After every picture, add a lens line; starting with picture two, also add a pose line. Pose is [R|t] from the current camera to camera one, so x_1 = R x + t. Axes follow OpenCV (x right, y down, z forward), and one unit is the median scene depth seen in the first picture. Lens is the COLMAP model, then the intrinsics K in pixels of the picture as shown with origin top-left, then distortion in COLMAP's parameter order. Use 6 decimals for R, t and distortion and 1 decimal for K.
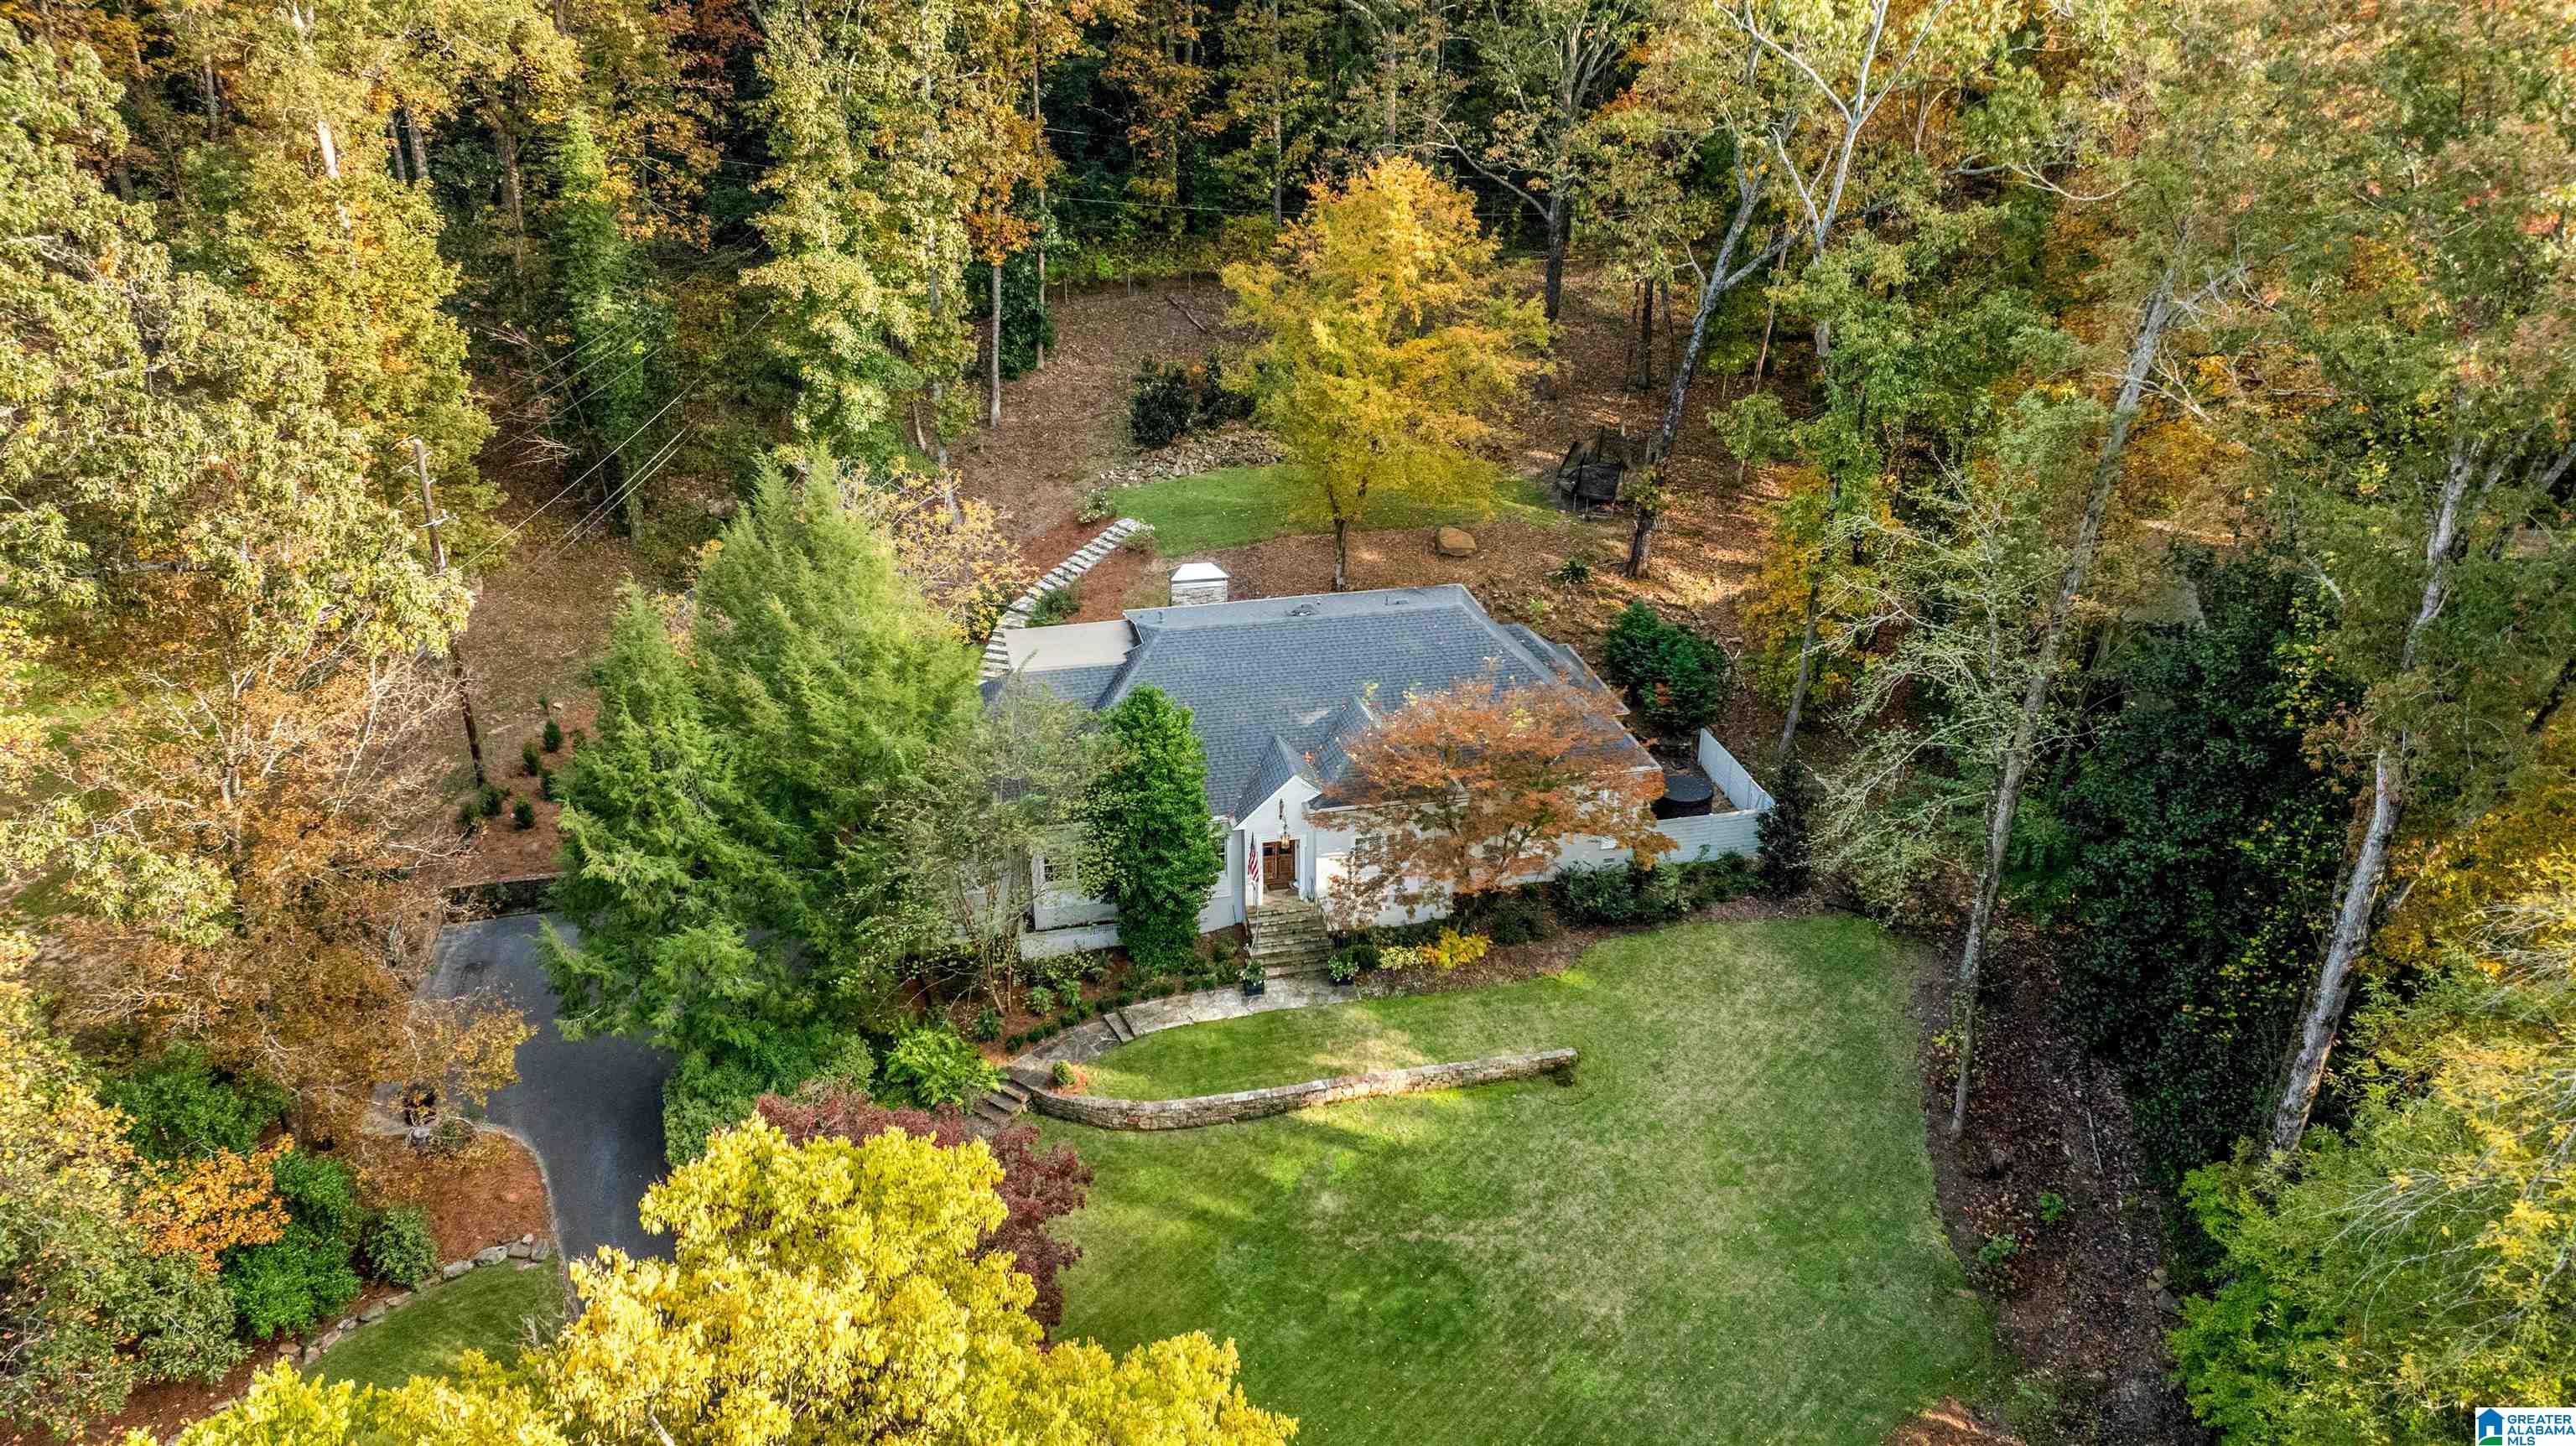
lens RADIAL K [[1812.2, 0, 1290.9], [0, 1812.2, 724.1], [0, 0, 1]] dist [-0.024185, 0.003060]
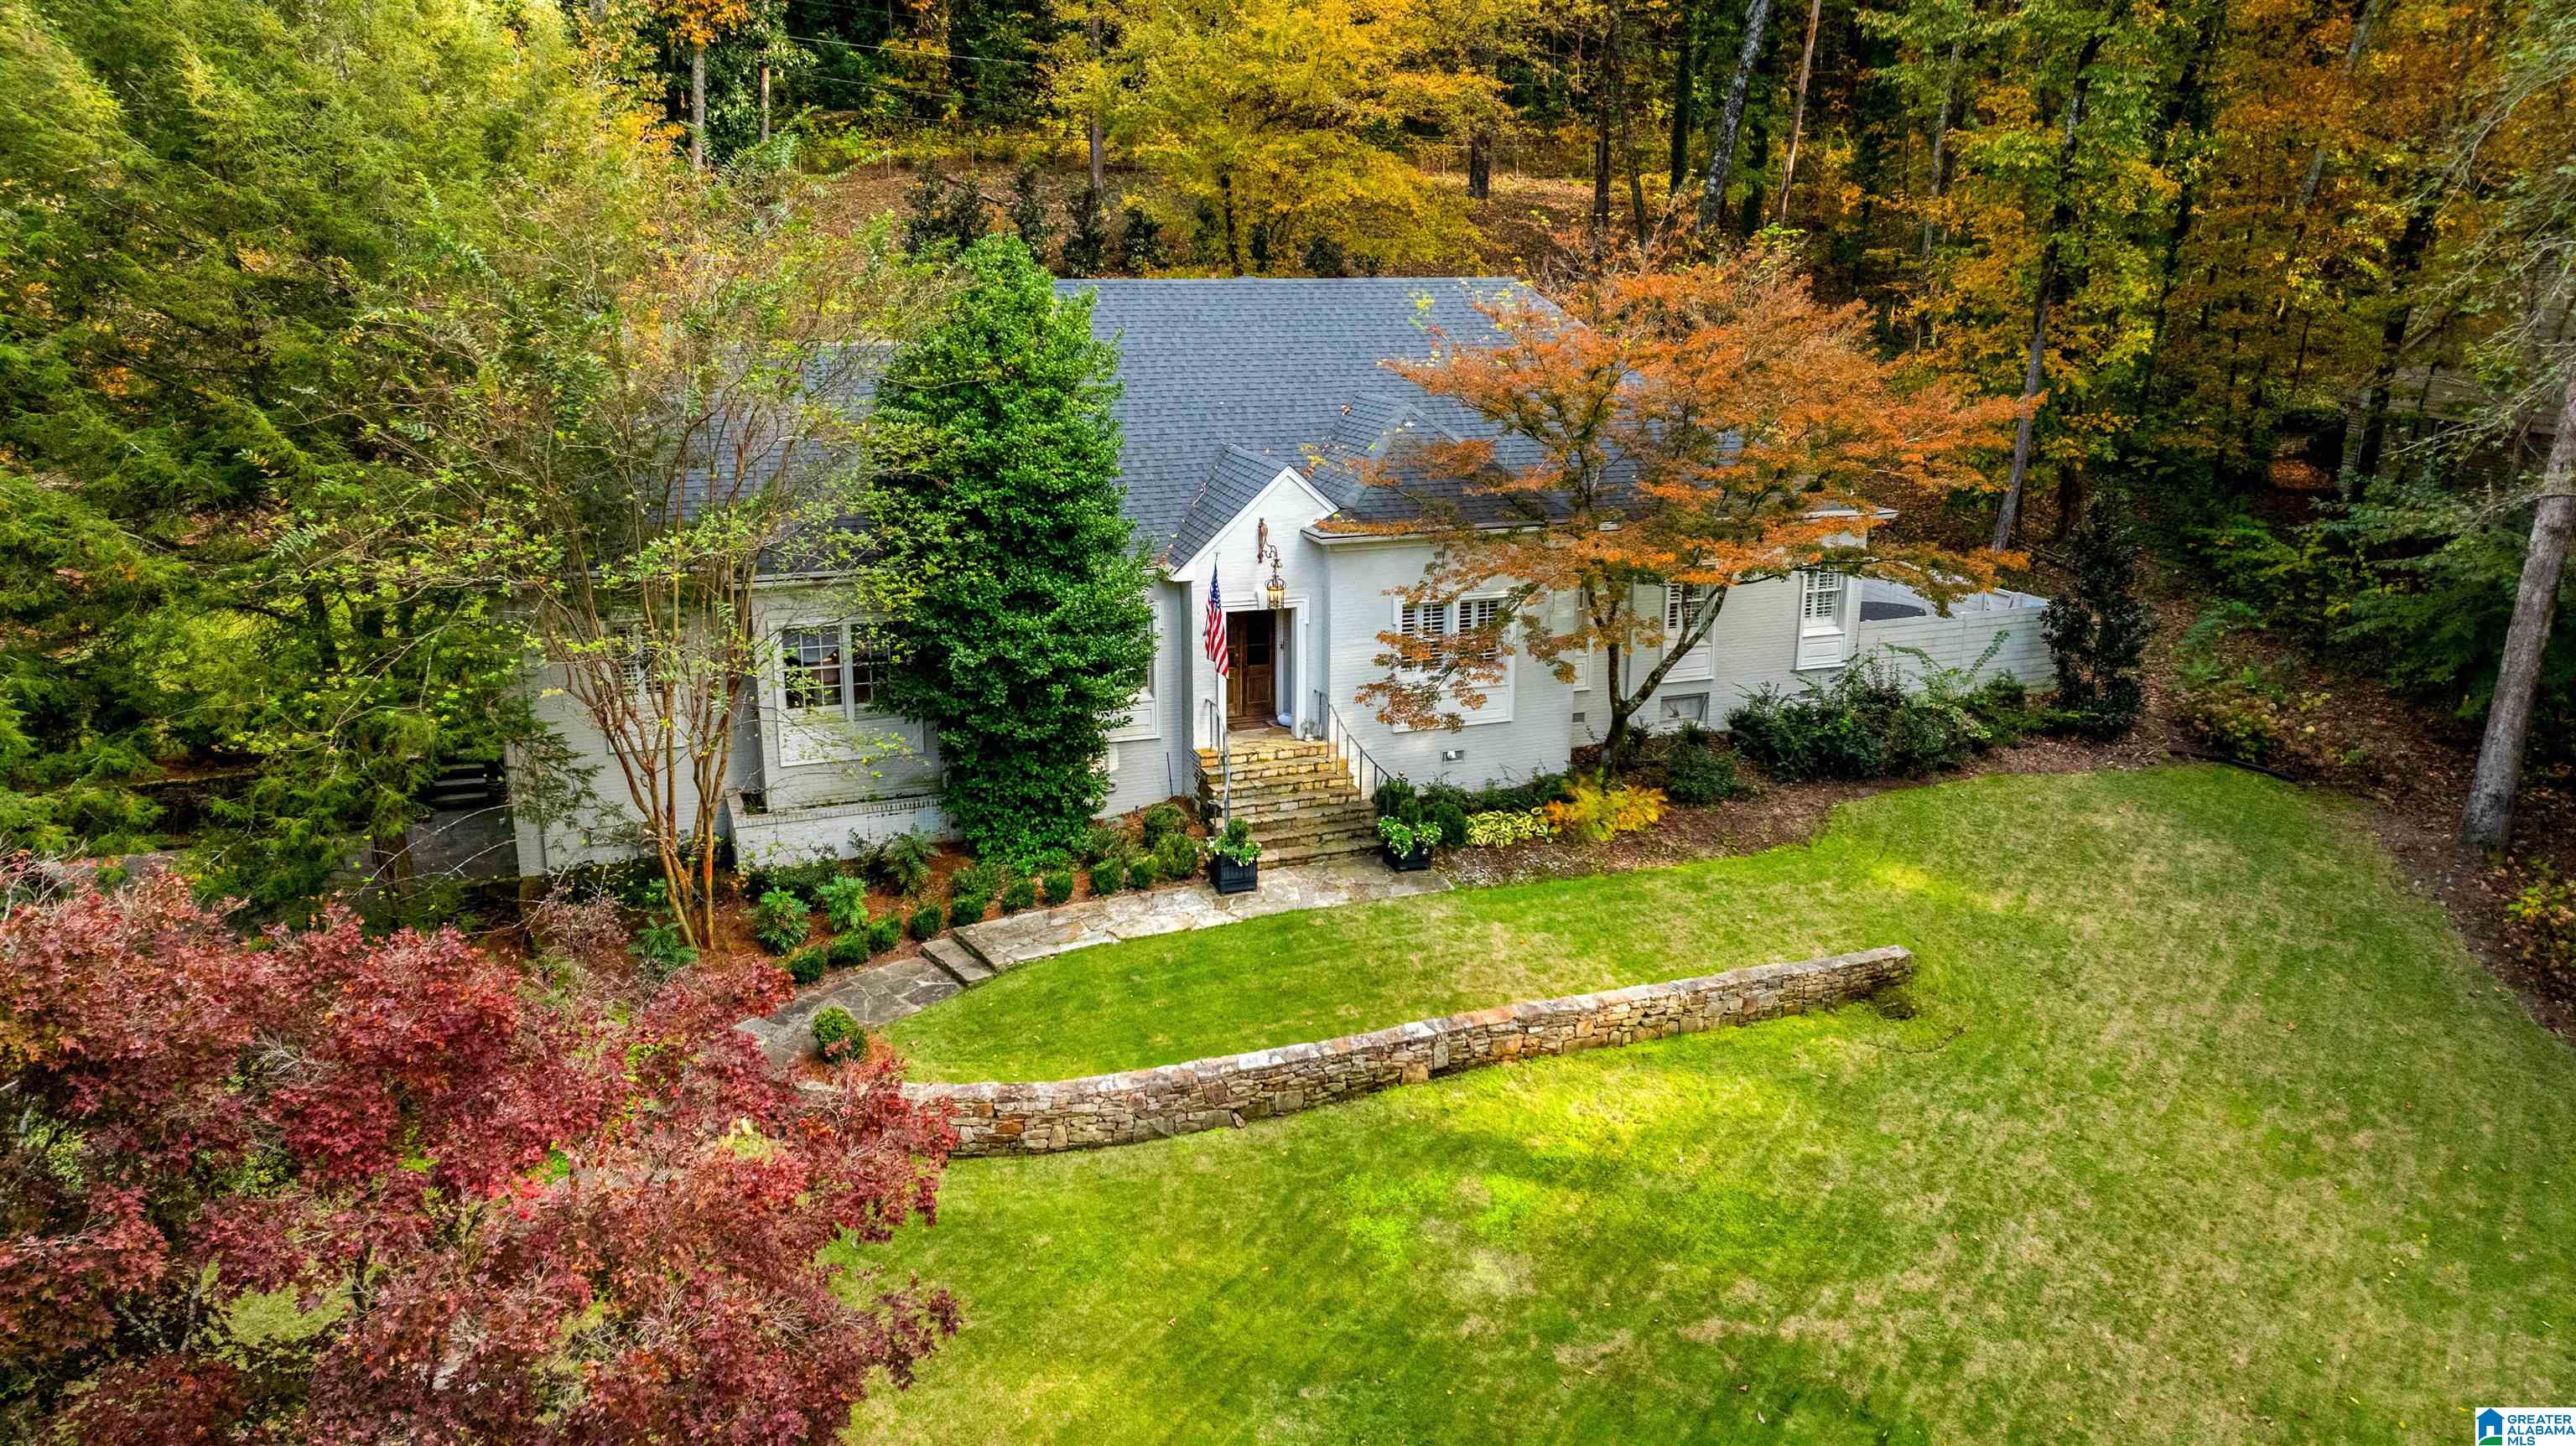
lens RADIAL K [[1812.2, 0, 1290.9], [0, 1812.2, 724.1], [0, 0, 1]] dist [-0.024185, 0.003060]
pose [[0.988593, -0.036595, 0.146102, -0.073204], [0.060574, 0.984728, -0.163220, 0.180797], [-0.137897, 0.170208, 0.975712, 0.507676]]
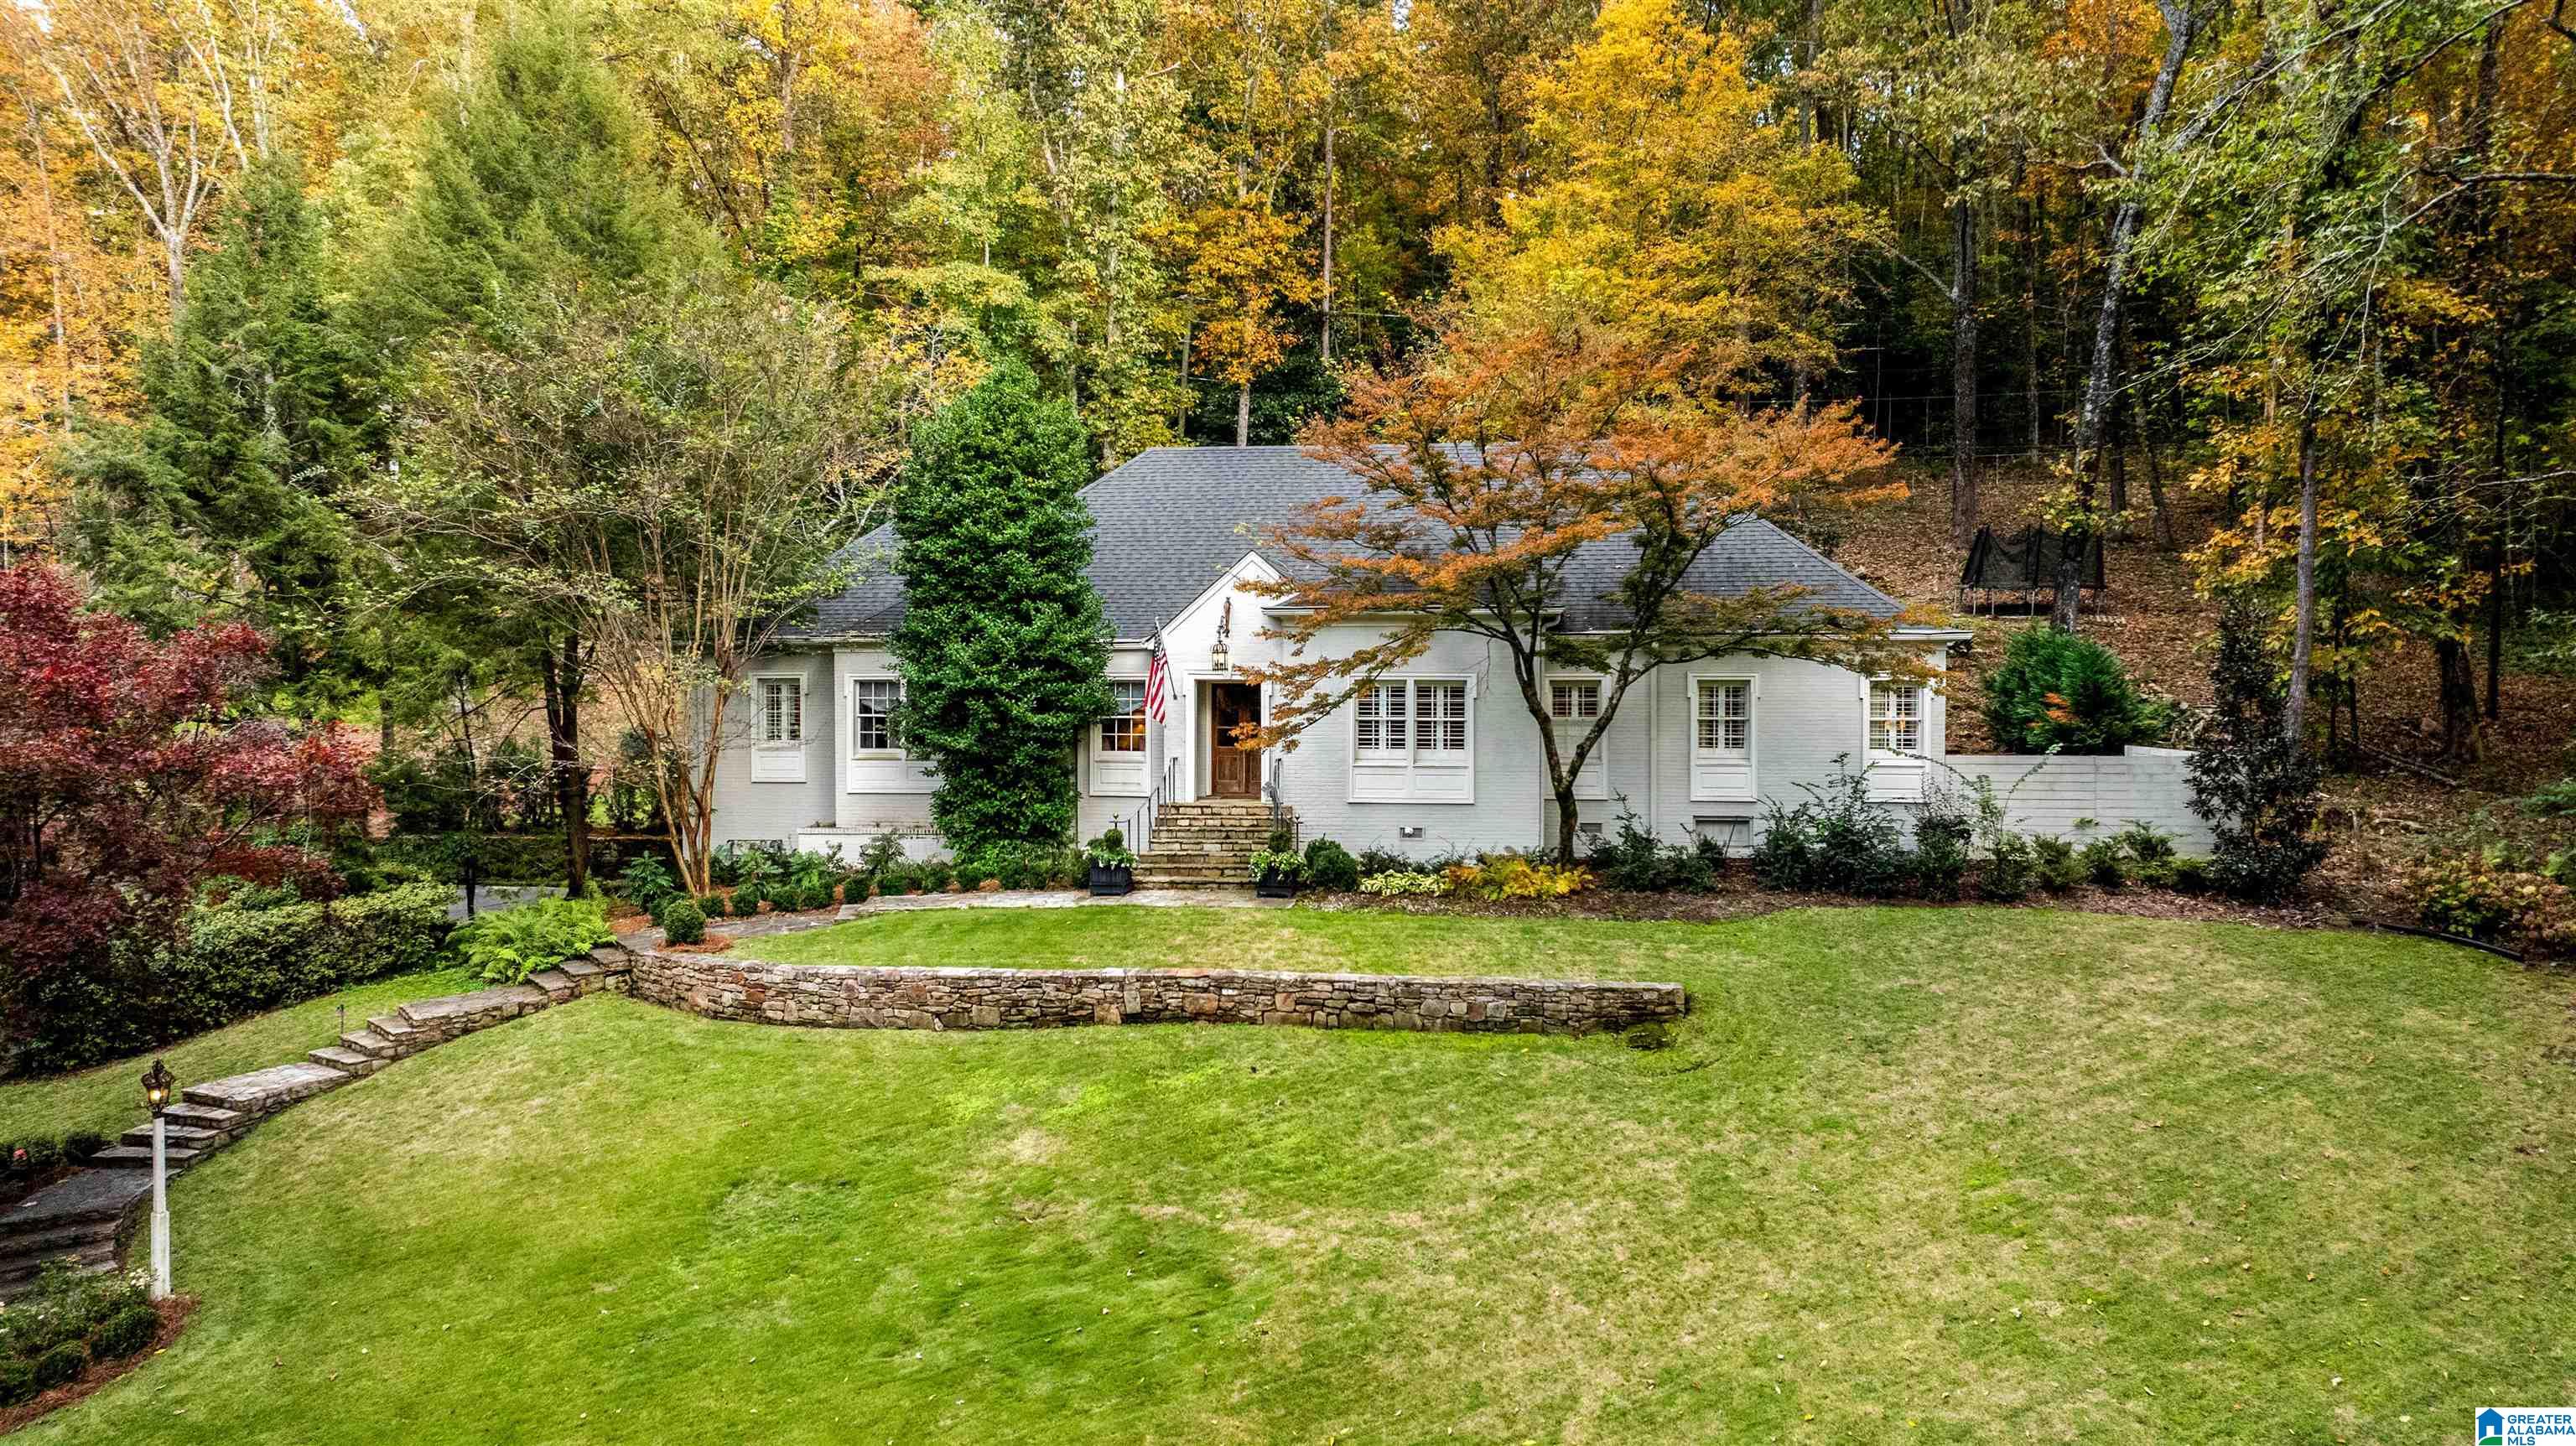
lens RADIAL K [[1815.7, 0, 1288.0], [0, 1815.7, 723.0], [0, 0, 1]] dist [0.001056, -0.062533]
pose [[0.939285, 0.005326, -0.343096, 0.209519], [-0.144418, 0.913145, -0.381195, 0.293120], [0.311266, 0.407600, 0.858473, 0.522503]]
